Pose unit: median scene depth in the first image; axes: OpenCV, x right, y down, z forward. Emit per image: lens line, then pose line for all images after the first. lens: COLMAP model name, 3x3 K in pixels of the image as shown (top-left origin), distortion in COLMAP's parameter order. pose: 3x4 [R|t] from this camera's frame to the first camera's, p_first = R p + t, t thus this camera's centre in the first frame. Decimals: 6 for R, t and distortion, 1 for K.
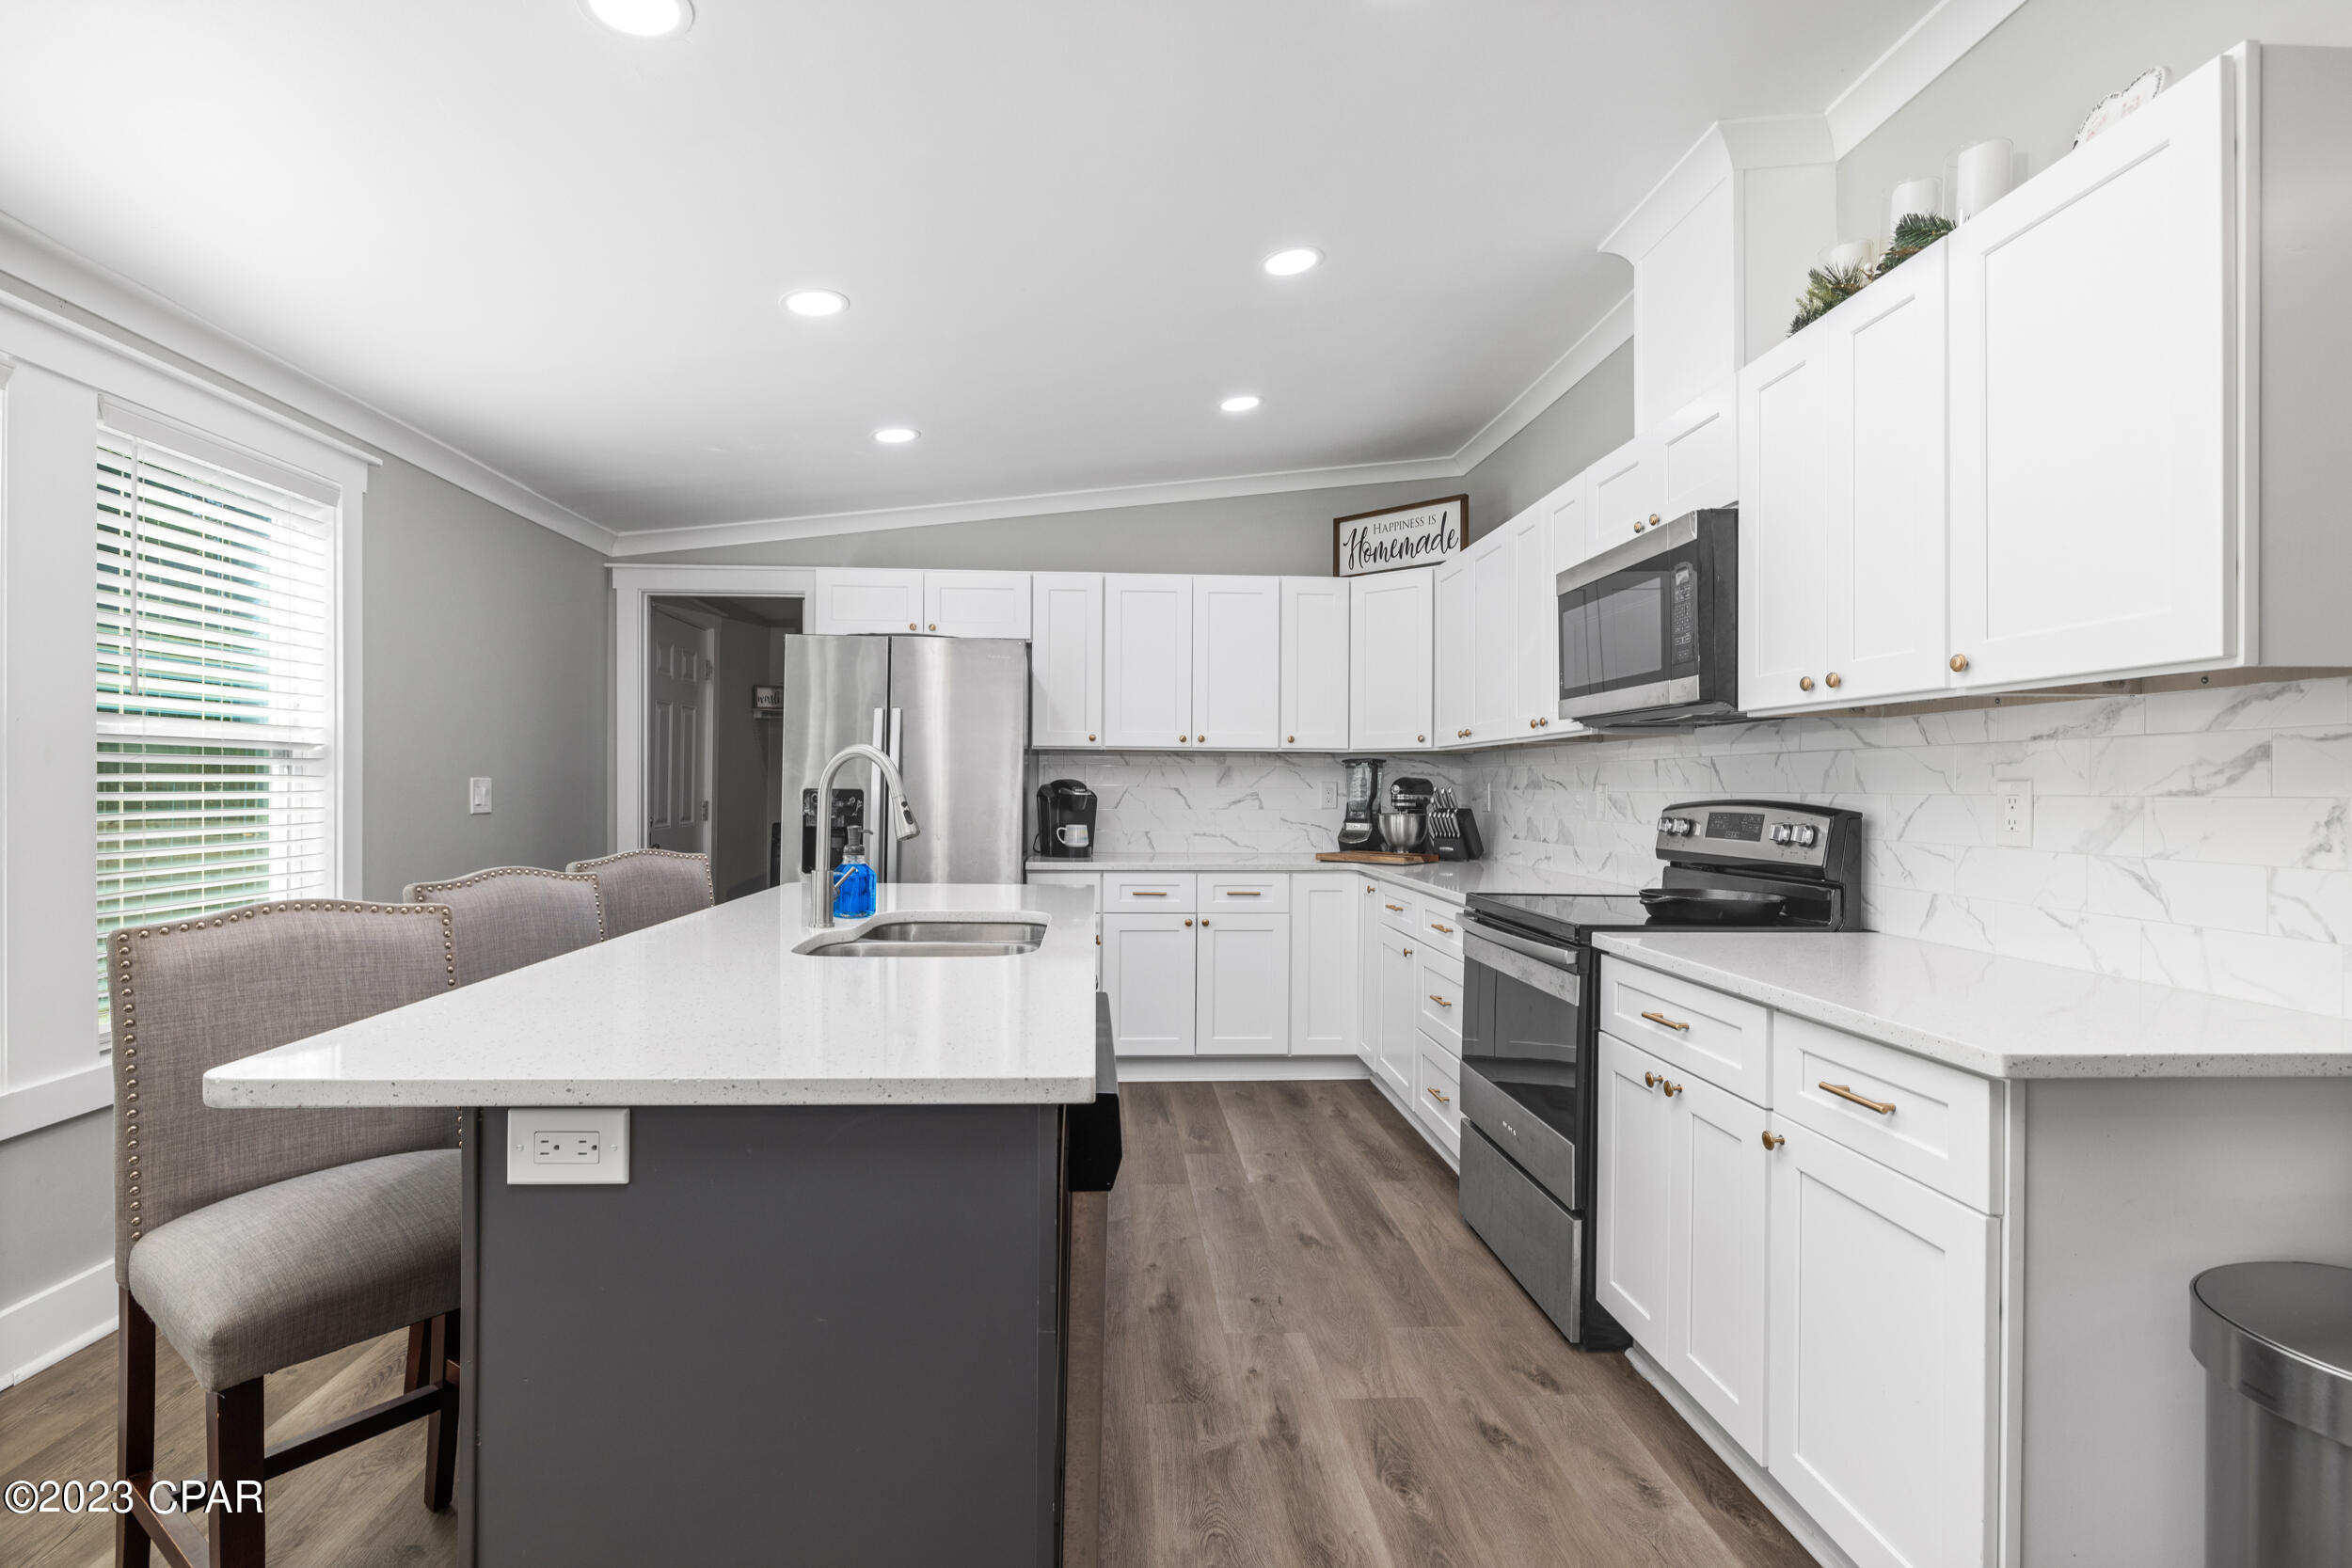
lens RADIAL K [[1105.6, 0, 1180.4], [0, 1105.6, 790.3], [0, 0, 1]] dist [-0.003847, 0.000829]
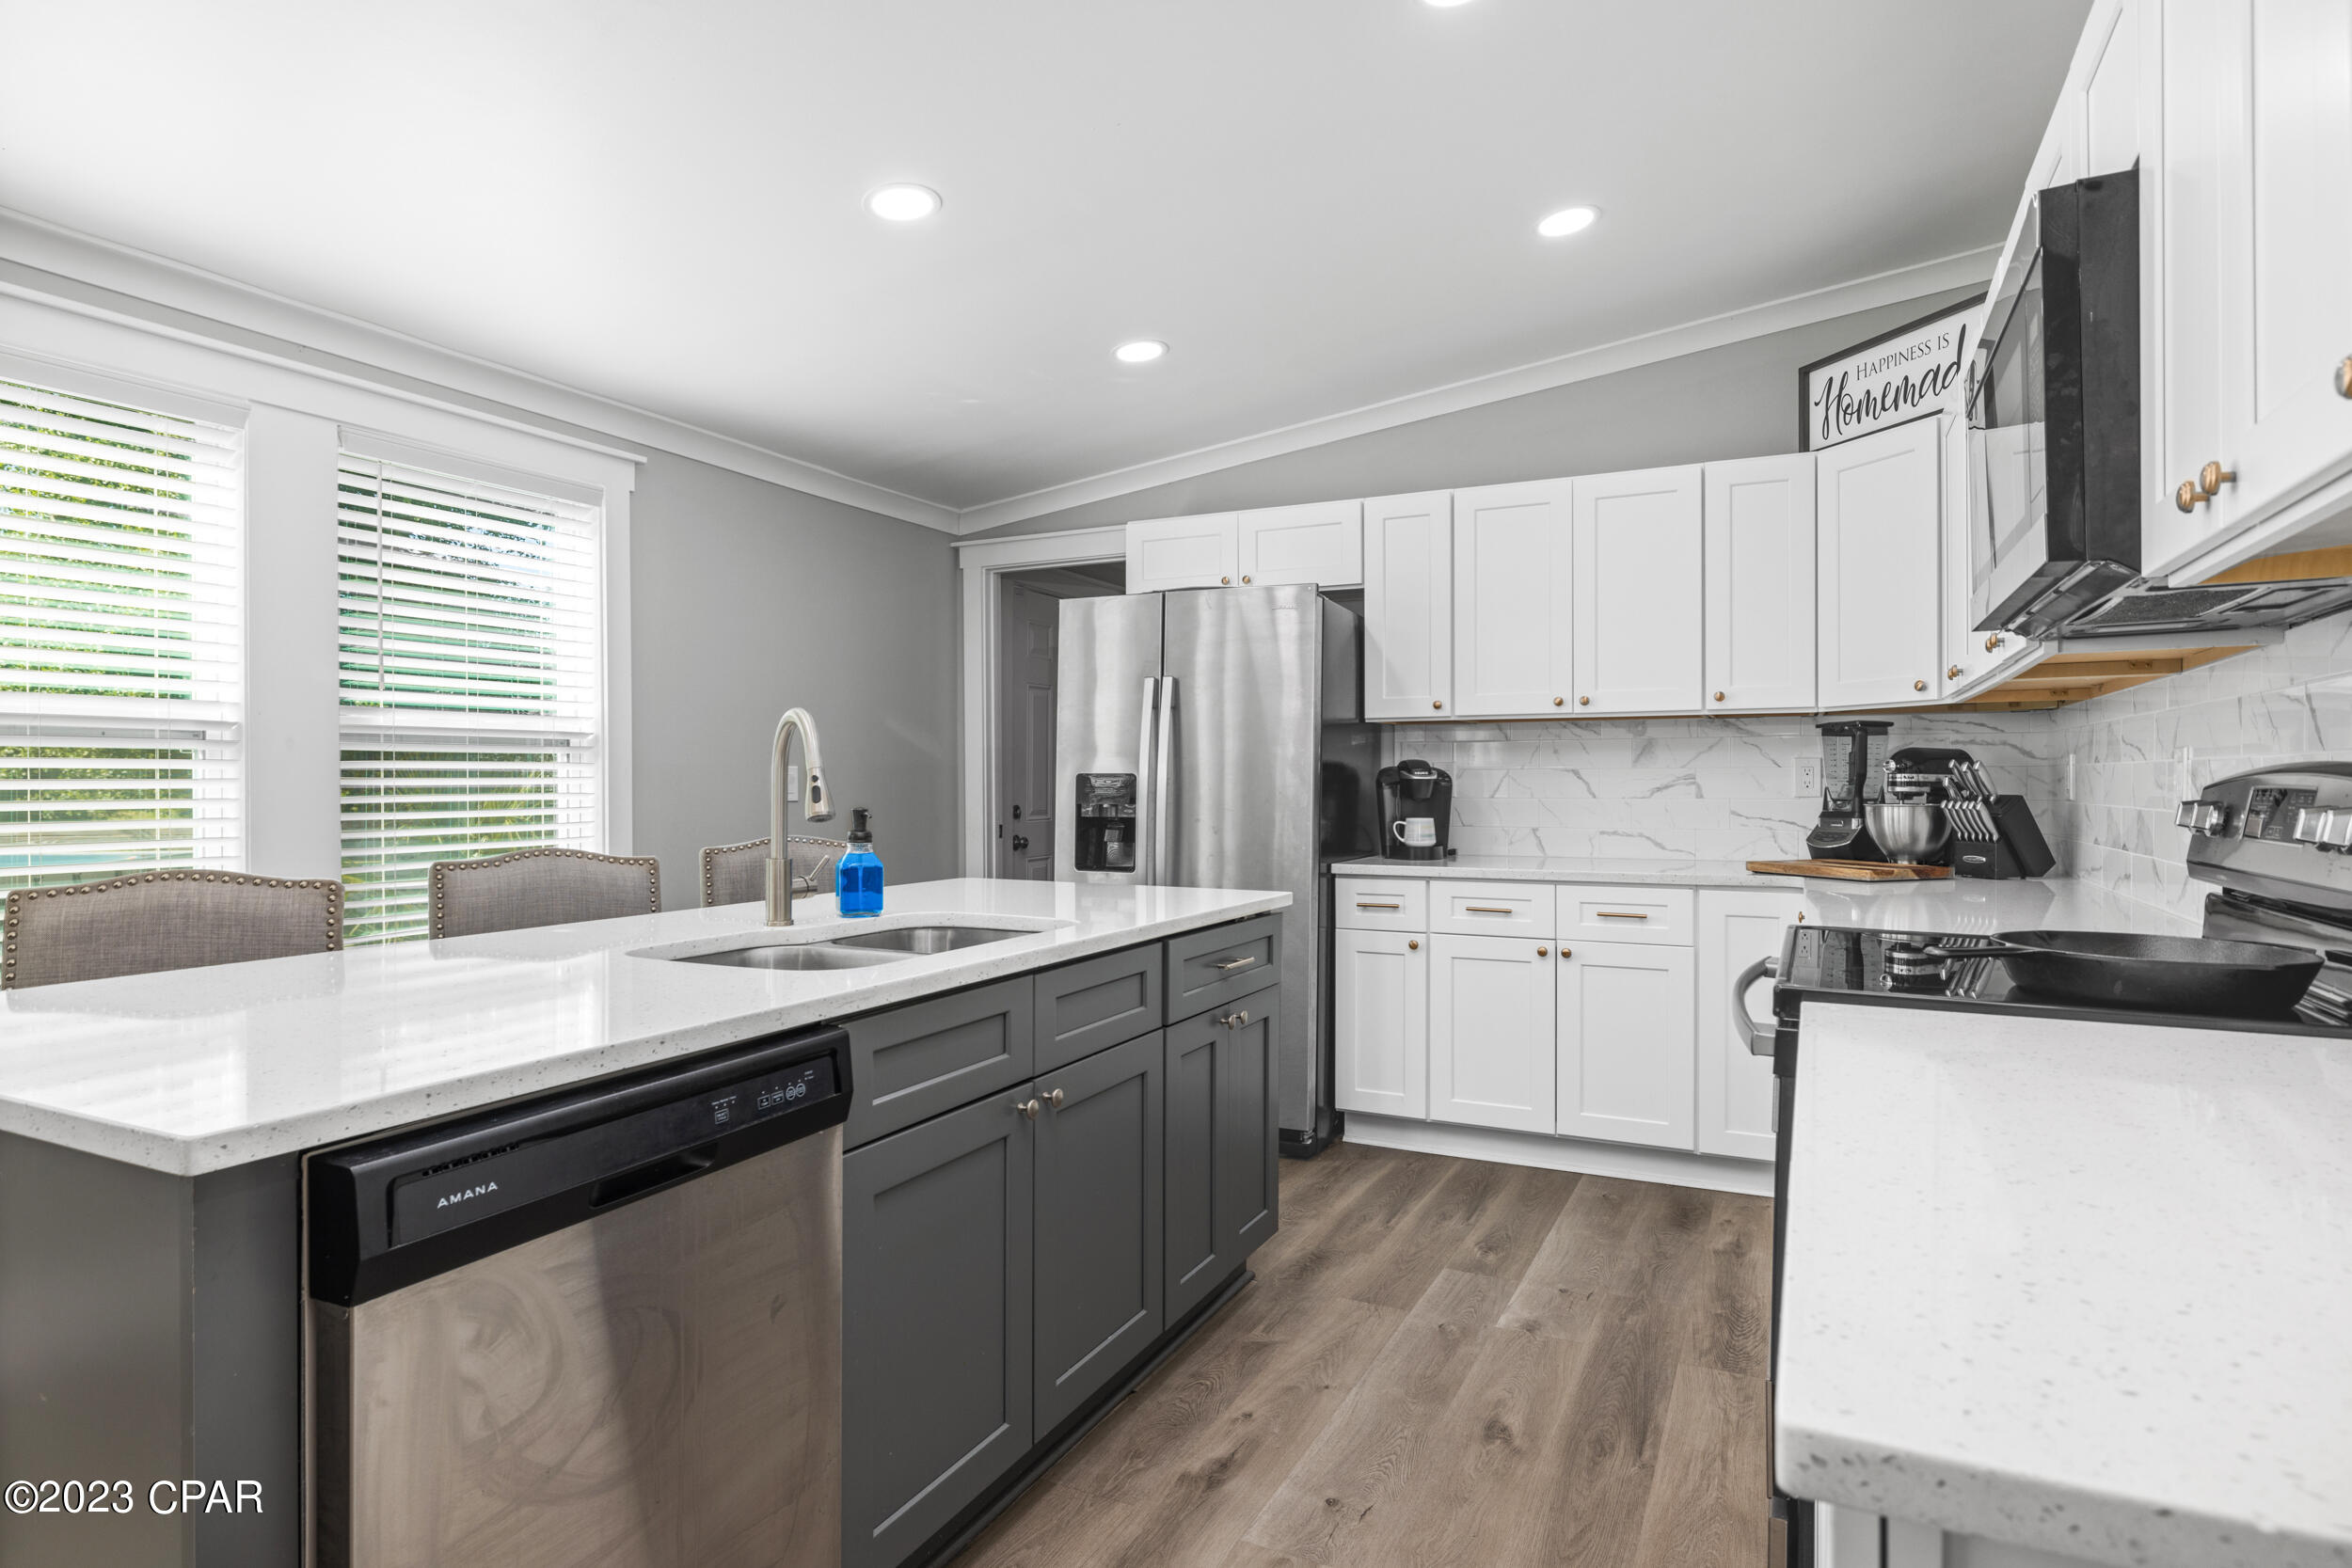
lens RADIAL K [[1266.5, 0, 1190.8], [0, 1266.5, 786.6], [0, 0, 1]] dist [0.000290, -0.000166]
pose [[0.869313, -0.006809, -0.494215, 0.216794], [0.006606, 0.999976, -0.002159, 0.010745], [0.494217, -0.001388, 0.869337, 0.155568]]
